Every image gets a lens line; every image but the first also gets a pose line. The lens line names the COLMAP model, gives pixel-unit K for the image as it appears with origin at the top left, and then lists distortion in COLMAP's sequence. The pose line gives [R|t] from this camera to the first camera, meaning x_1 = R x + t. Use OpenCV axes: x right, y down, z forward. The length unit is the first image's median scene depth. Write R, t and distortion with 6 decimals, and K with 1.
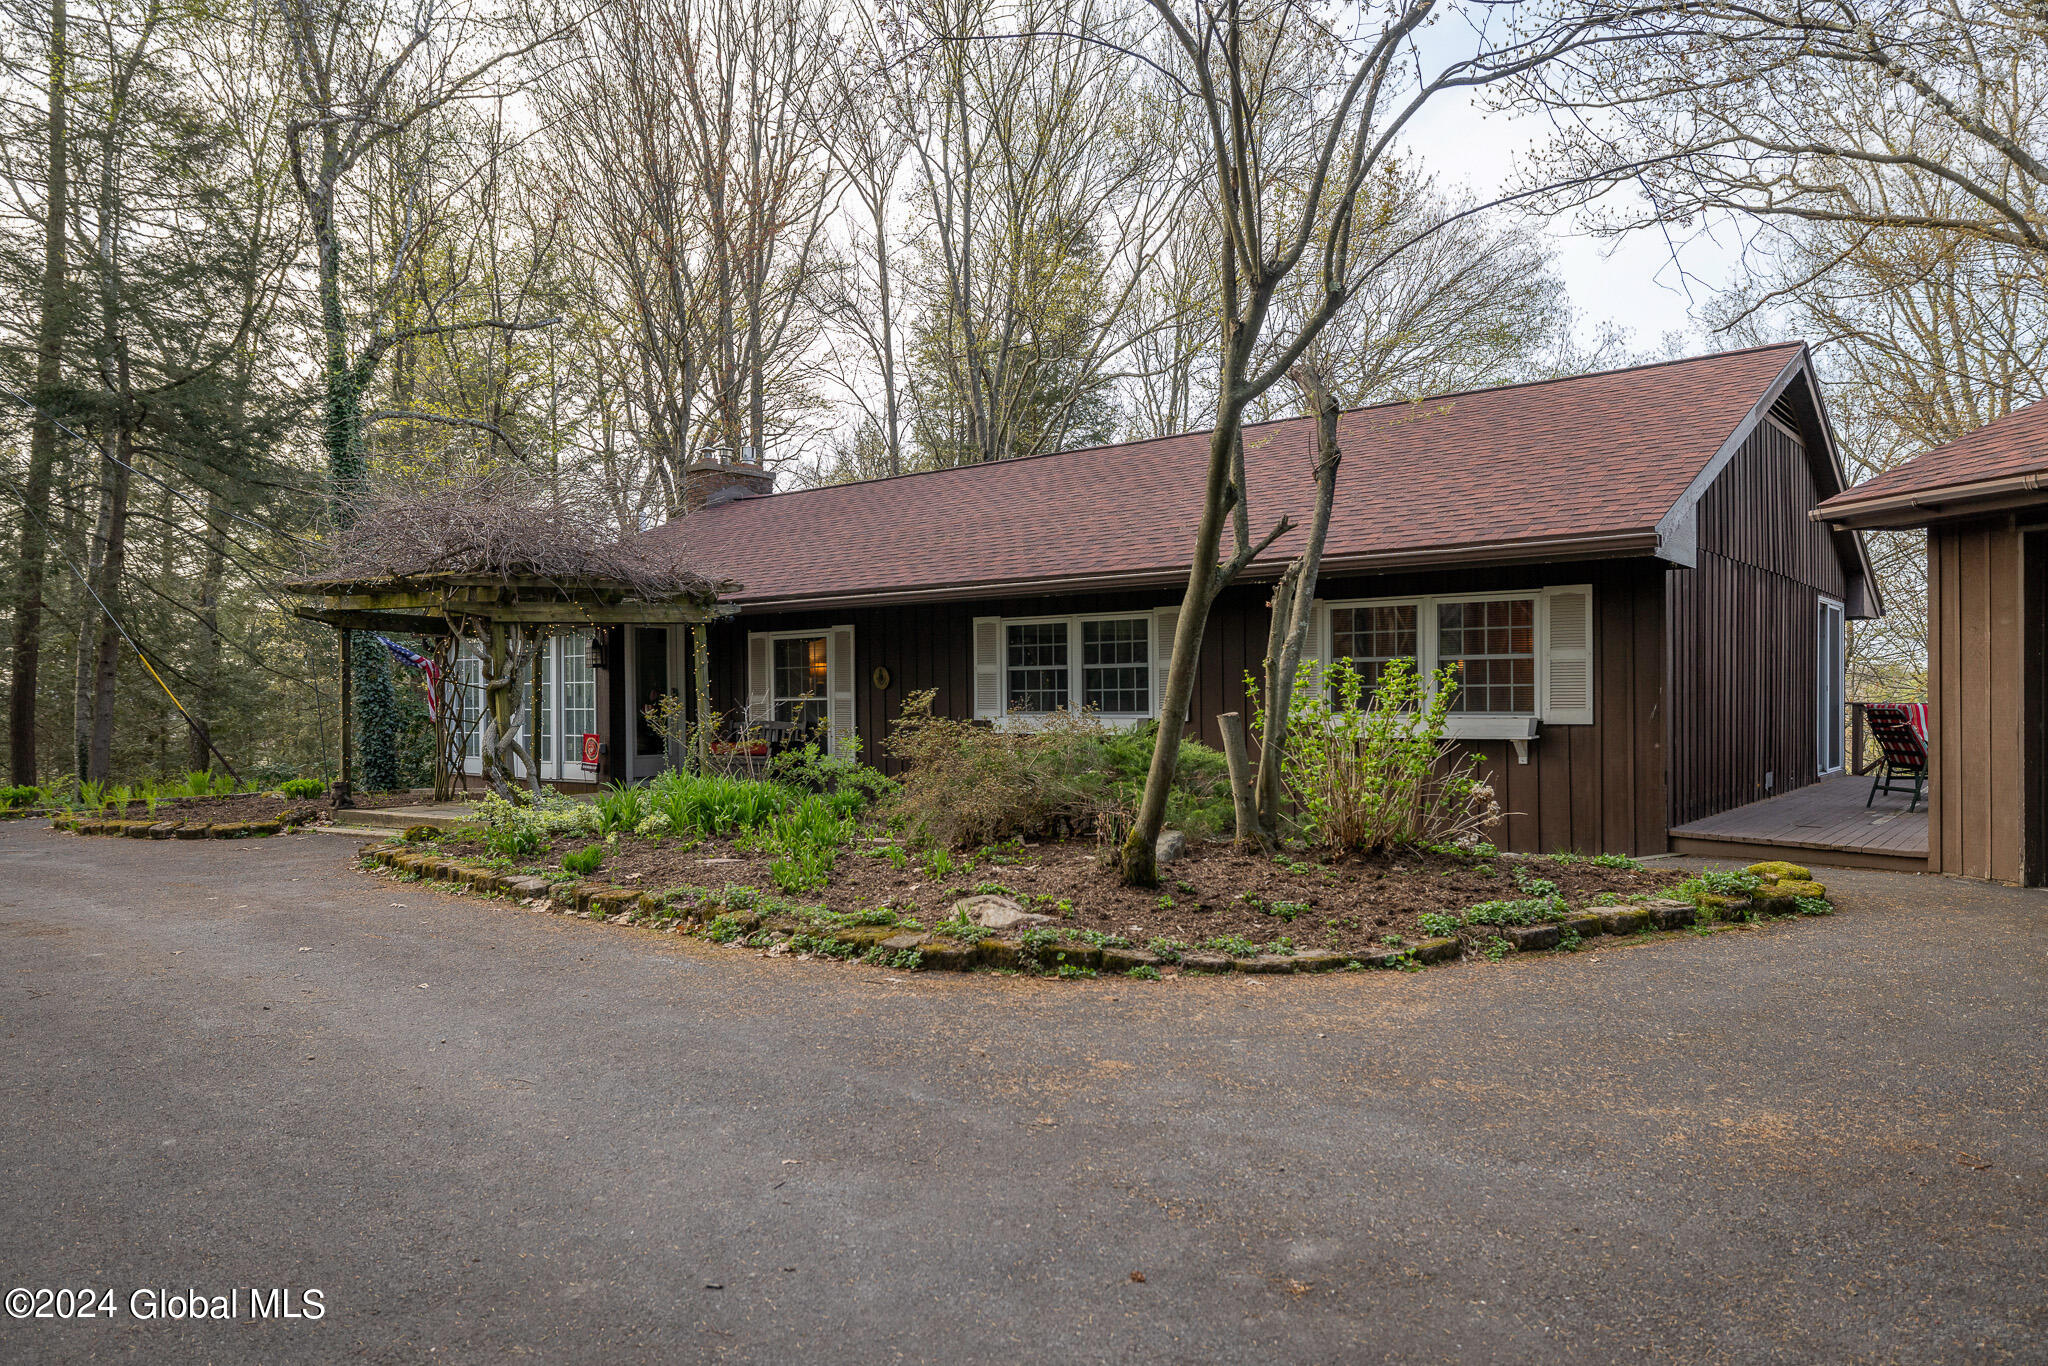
lens RADIAL K [[1405.4, 0, 1066.7], [0, 1405.4, 721.3], [0, 0, 1]] dist [0.005946, 0.001630]
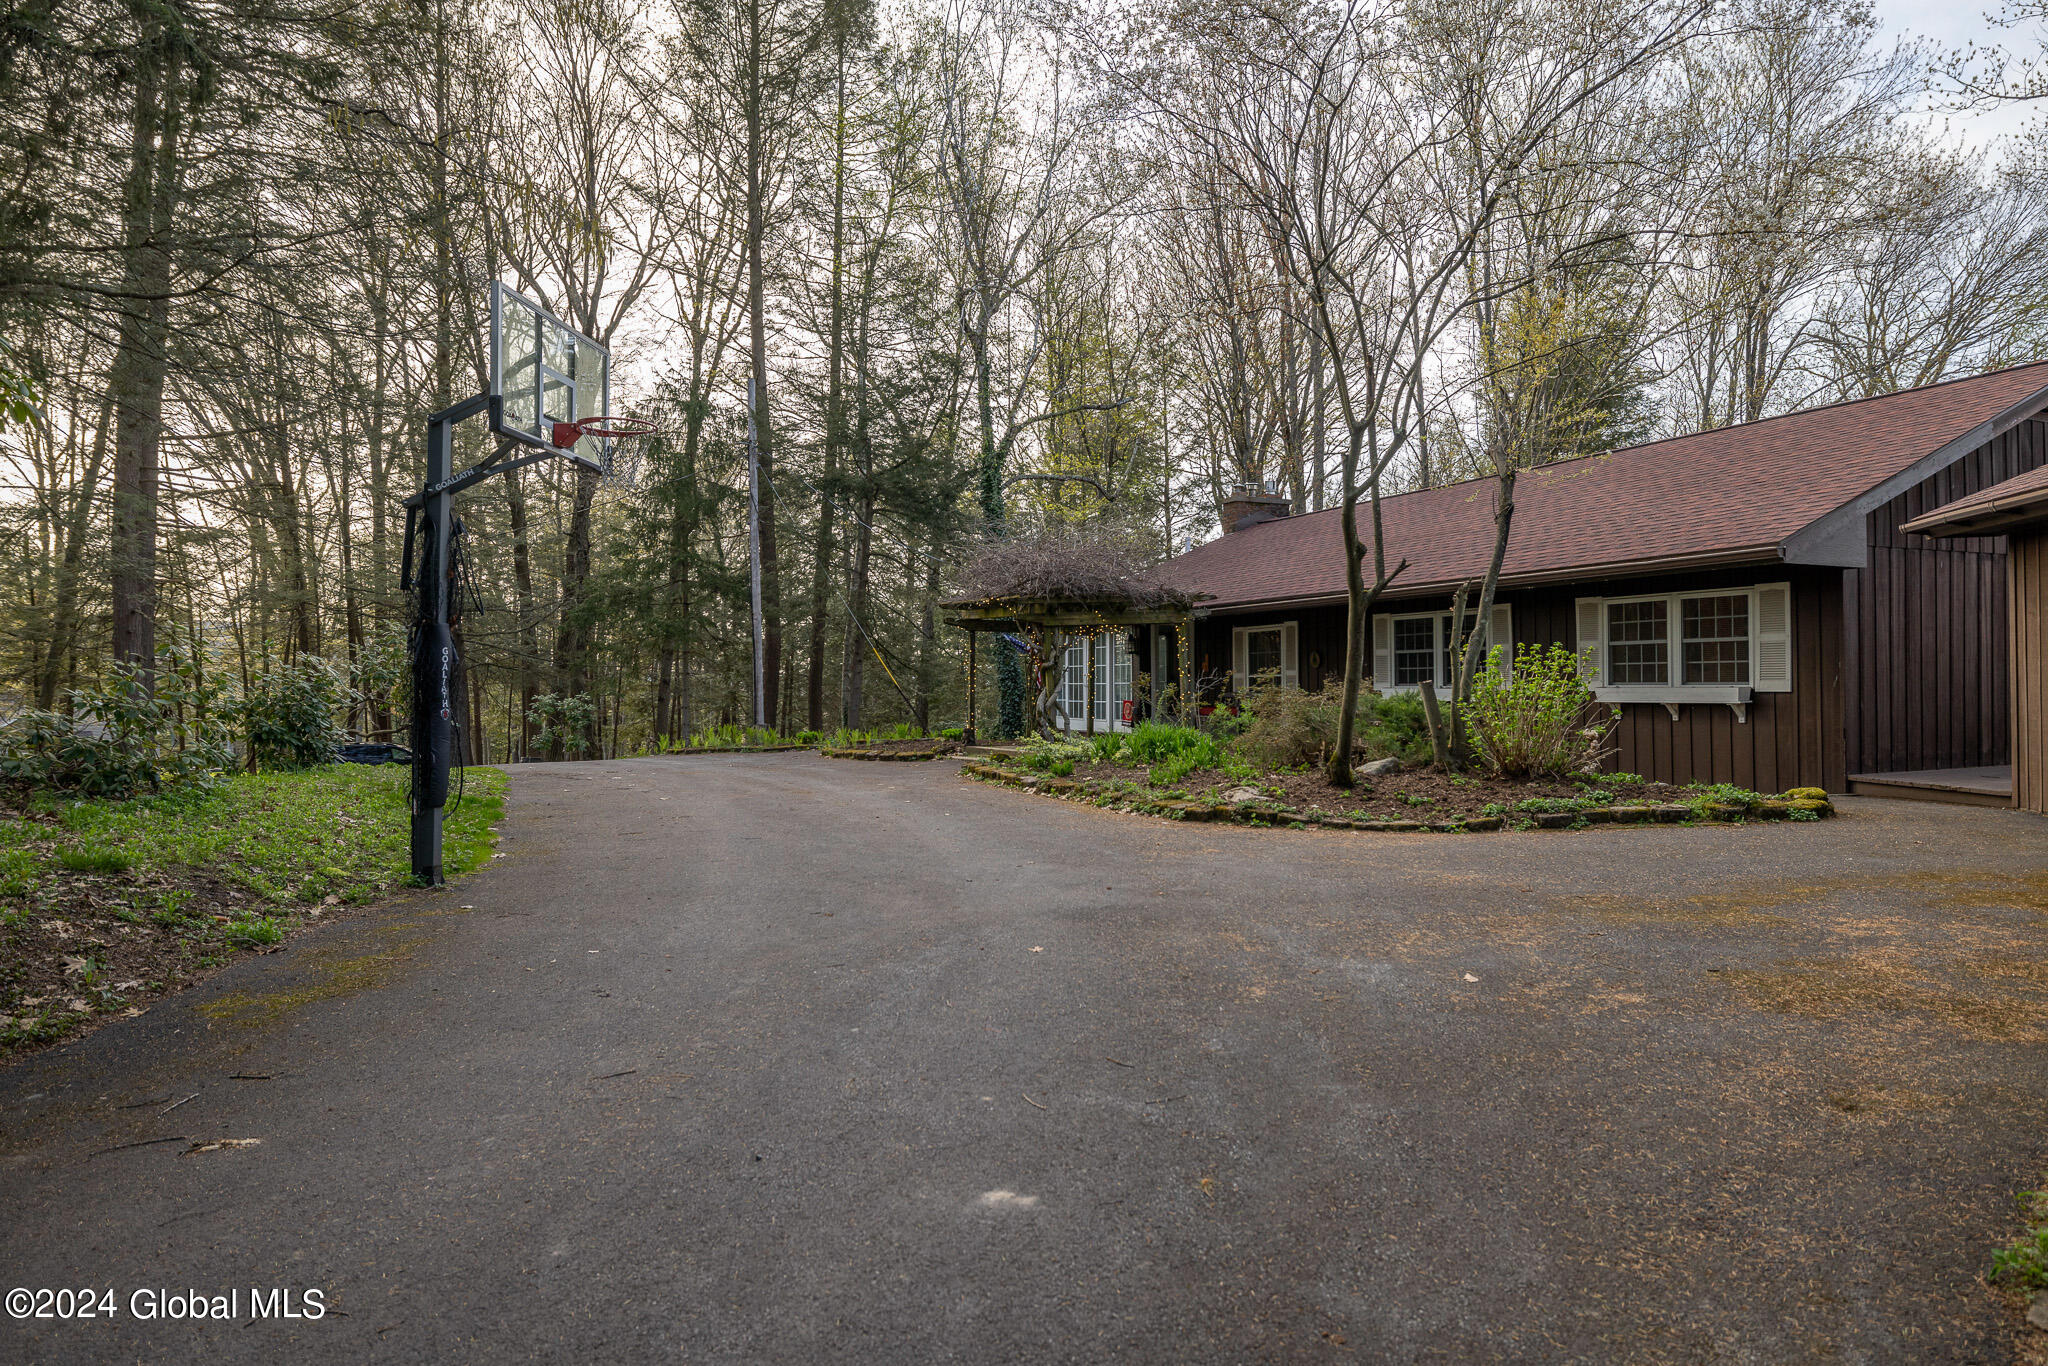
lens RADIAL K [[1324.7, 0, 1034.7], [0, 1324.7, 685.1], [0, 0, 1]] dist [-0.012262, -0.002363]
pose [[0.886852, 0.000924, -0.462053, 0.275245], [-0.006146, 0.999933, -0.009798, 0.010405], [0.462013, 0.011530, 0.886798, -0.326817]]
